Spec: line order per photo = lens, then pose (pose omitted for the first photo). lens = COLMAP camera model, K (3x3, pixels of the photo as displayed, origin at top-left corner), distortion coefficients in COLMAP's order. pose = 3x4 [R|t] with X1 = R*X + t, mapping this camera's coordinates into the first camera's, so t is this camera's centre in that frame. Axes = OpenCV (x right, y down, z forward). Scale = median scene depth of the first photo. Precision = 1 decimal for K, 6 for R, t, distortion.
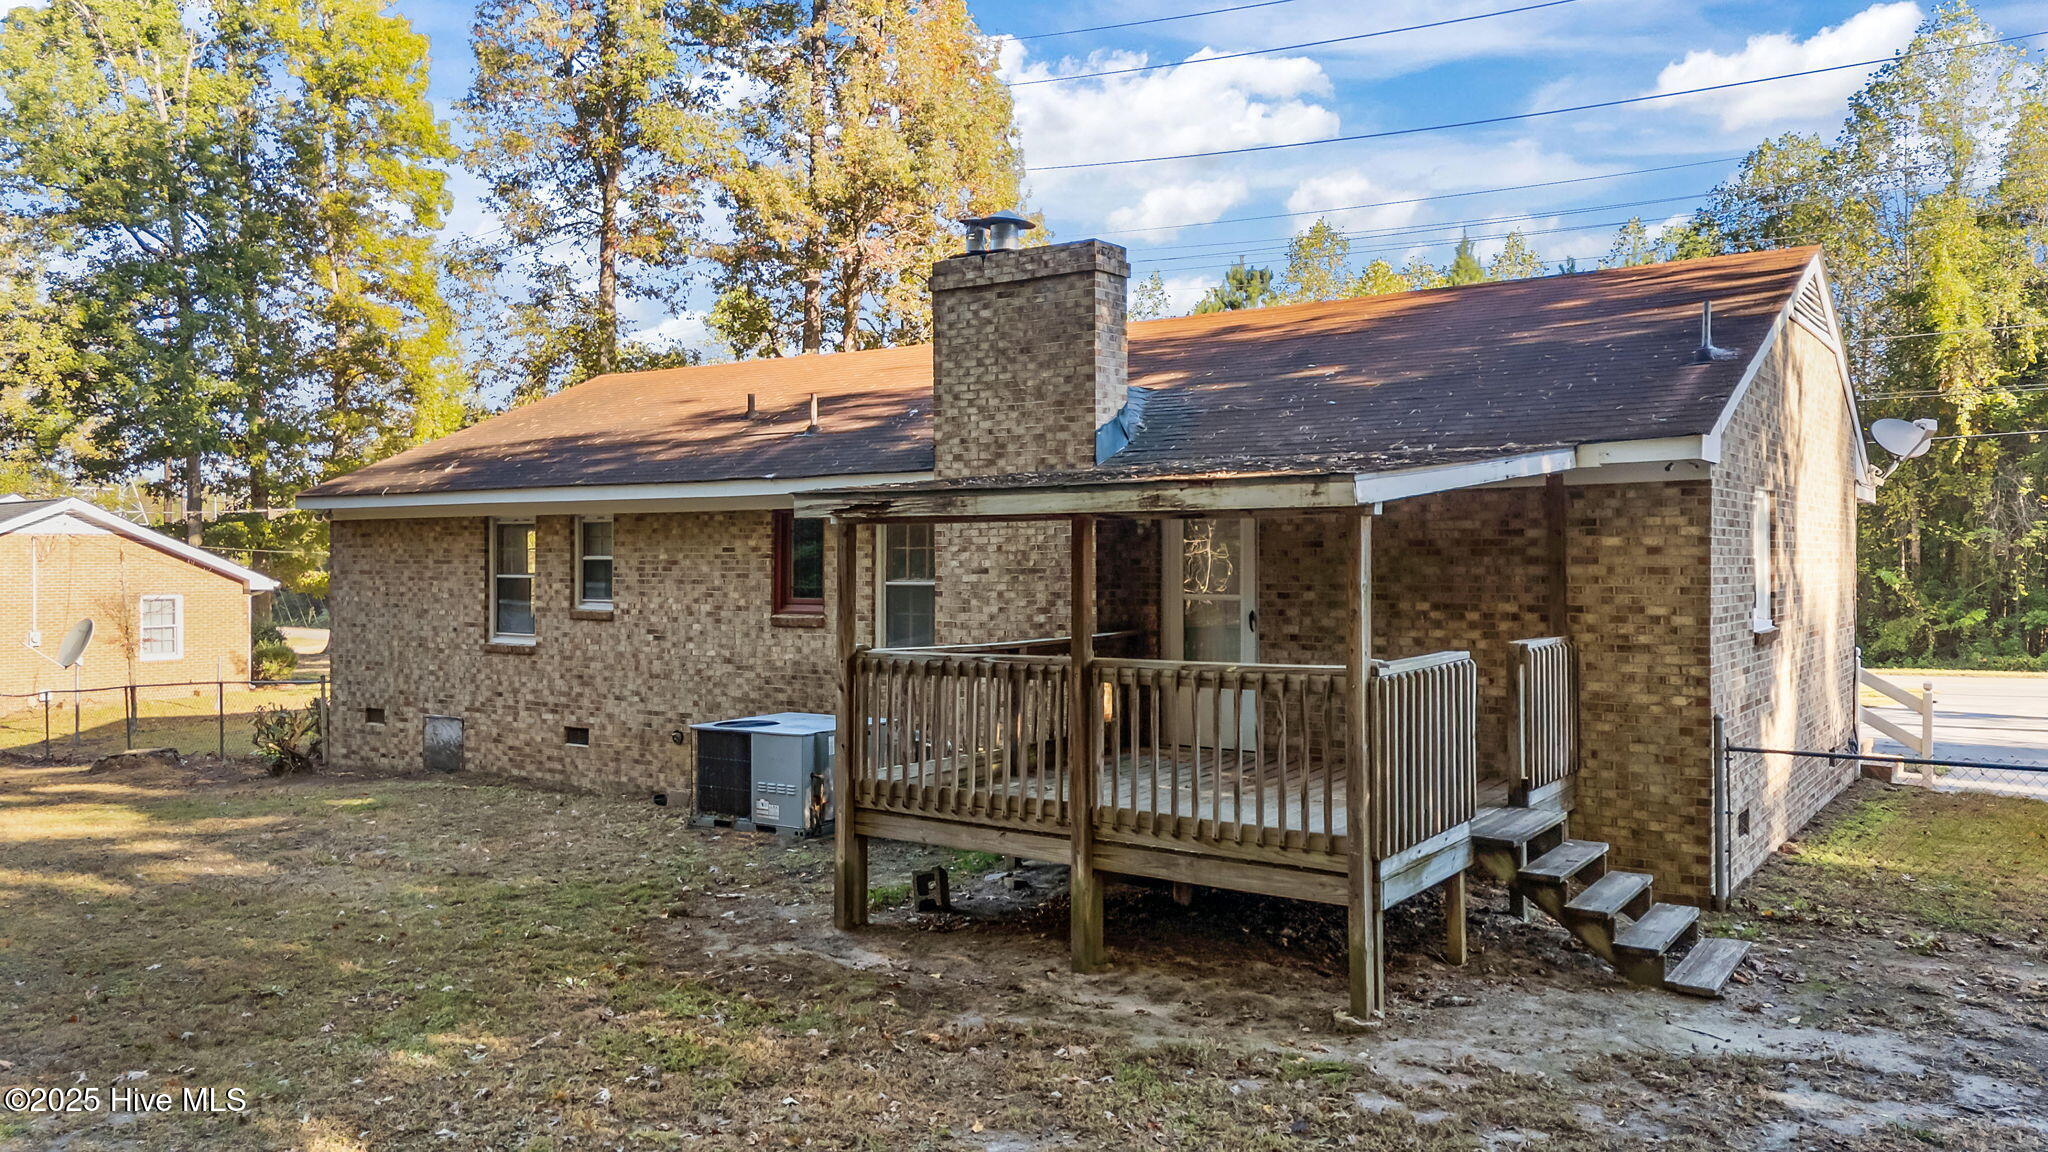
lens RADIAL K [[1503.4, 0, 1031.4], [0, 1503.4, 567.6], [0, 0, 1]] dist [0.082935, -0.006230]
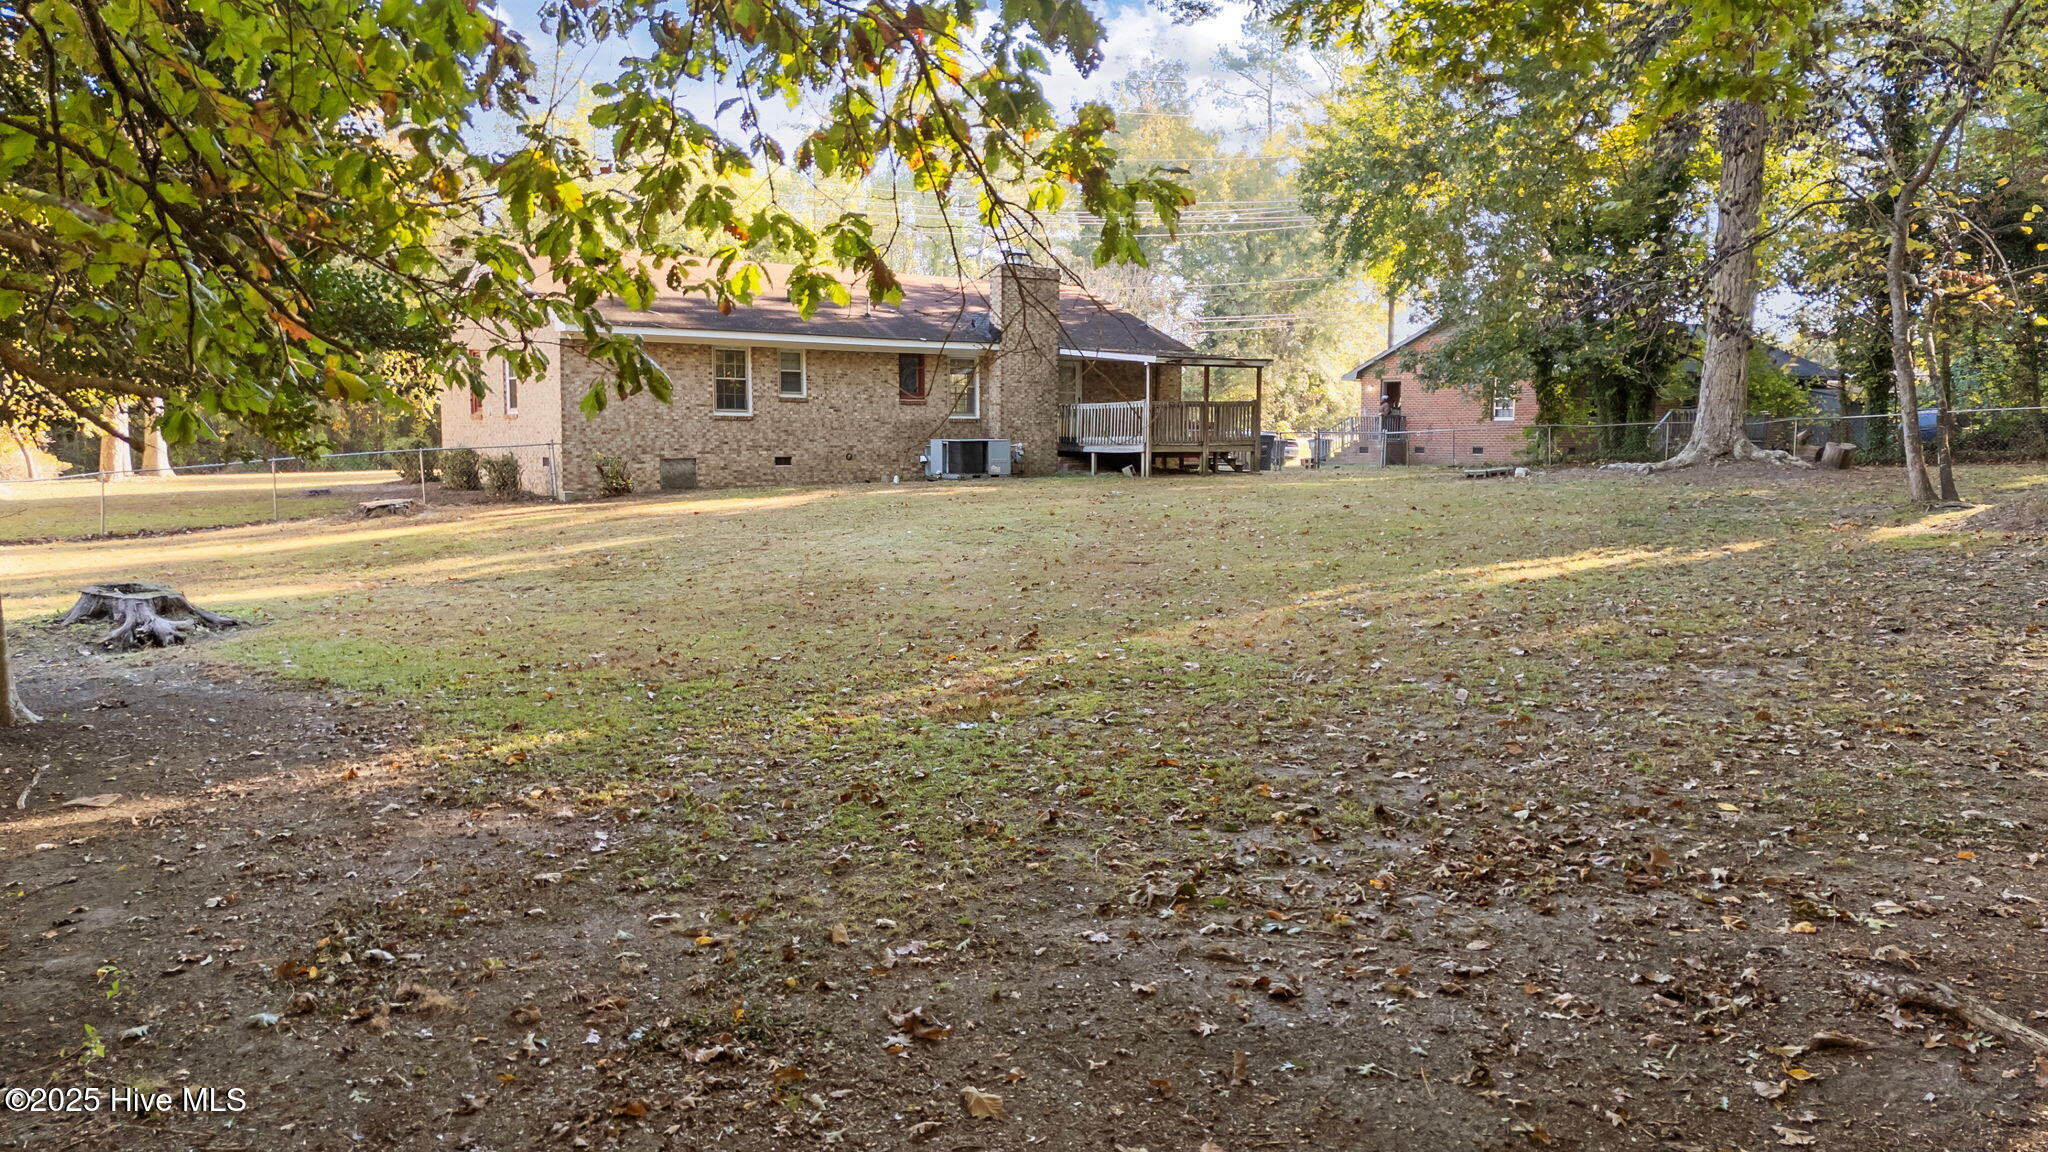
lens RADIAL K [[1503.4, 0, 1029.0], [0, 1503.4, 583.1], [0, 0, 1]] dist [0.082935, -0.006230]
pose [[0.340021, -0.091852, 0.935921, -2.603438], [0.002354, 0.995299, 0.096824, 0.100740], [-0.940415, -0.030719, 0.338639, 0.032439]]
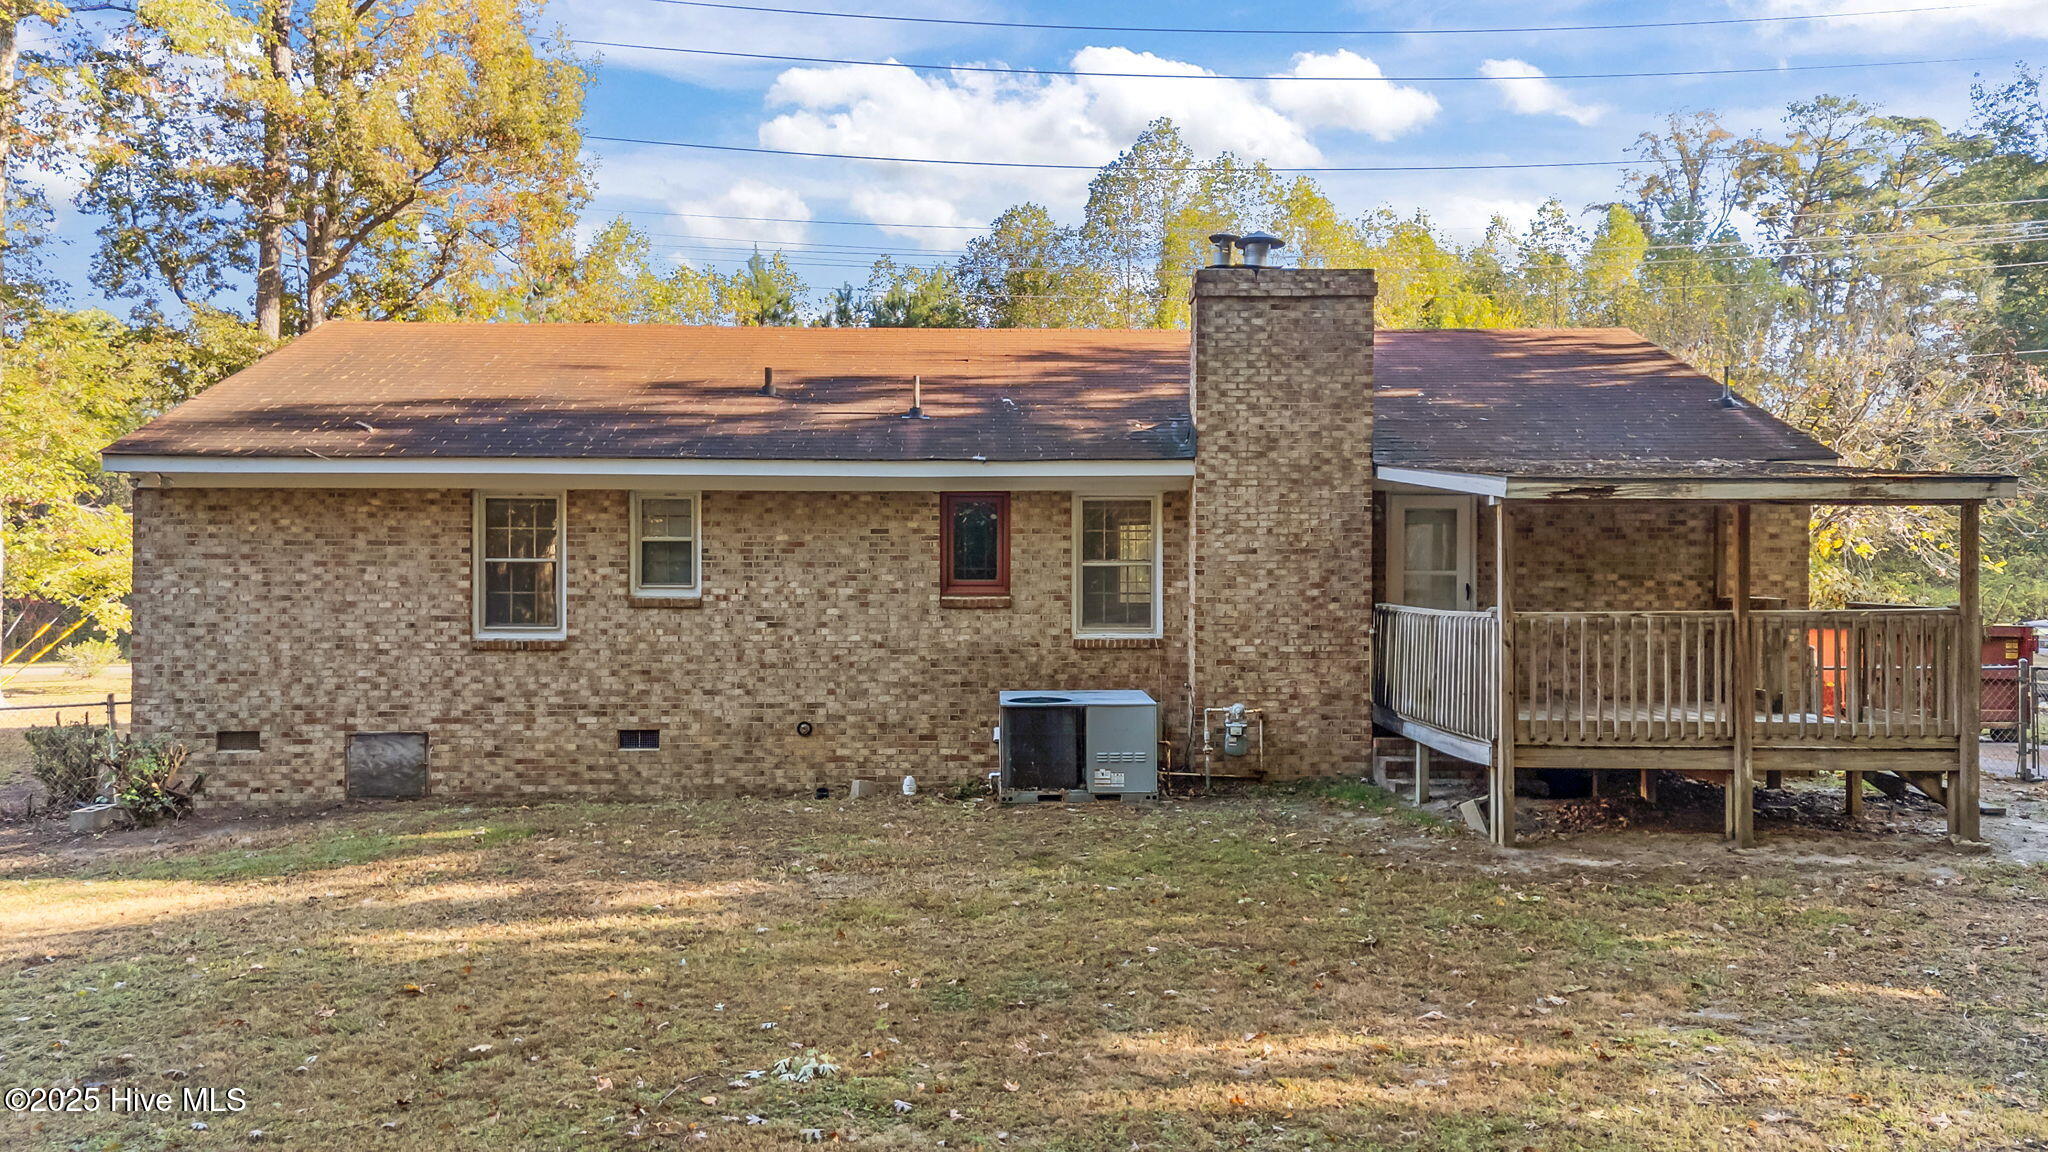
lens RADIAL K [[1503.4, 0, 1019.5], [0, 1503.4, 565.0], [0, 0, 1]] dist [0.082935, -0.006230]
pose [[0.809902, 0.000527, 0.586566, -0.812898], [0.002014, 0.999991, -0.003678, 0.016026], [-0.586562, 0.004160, 0.809893, 0.189647]]
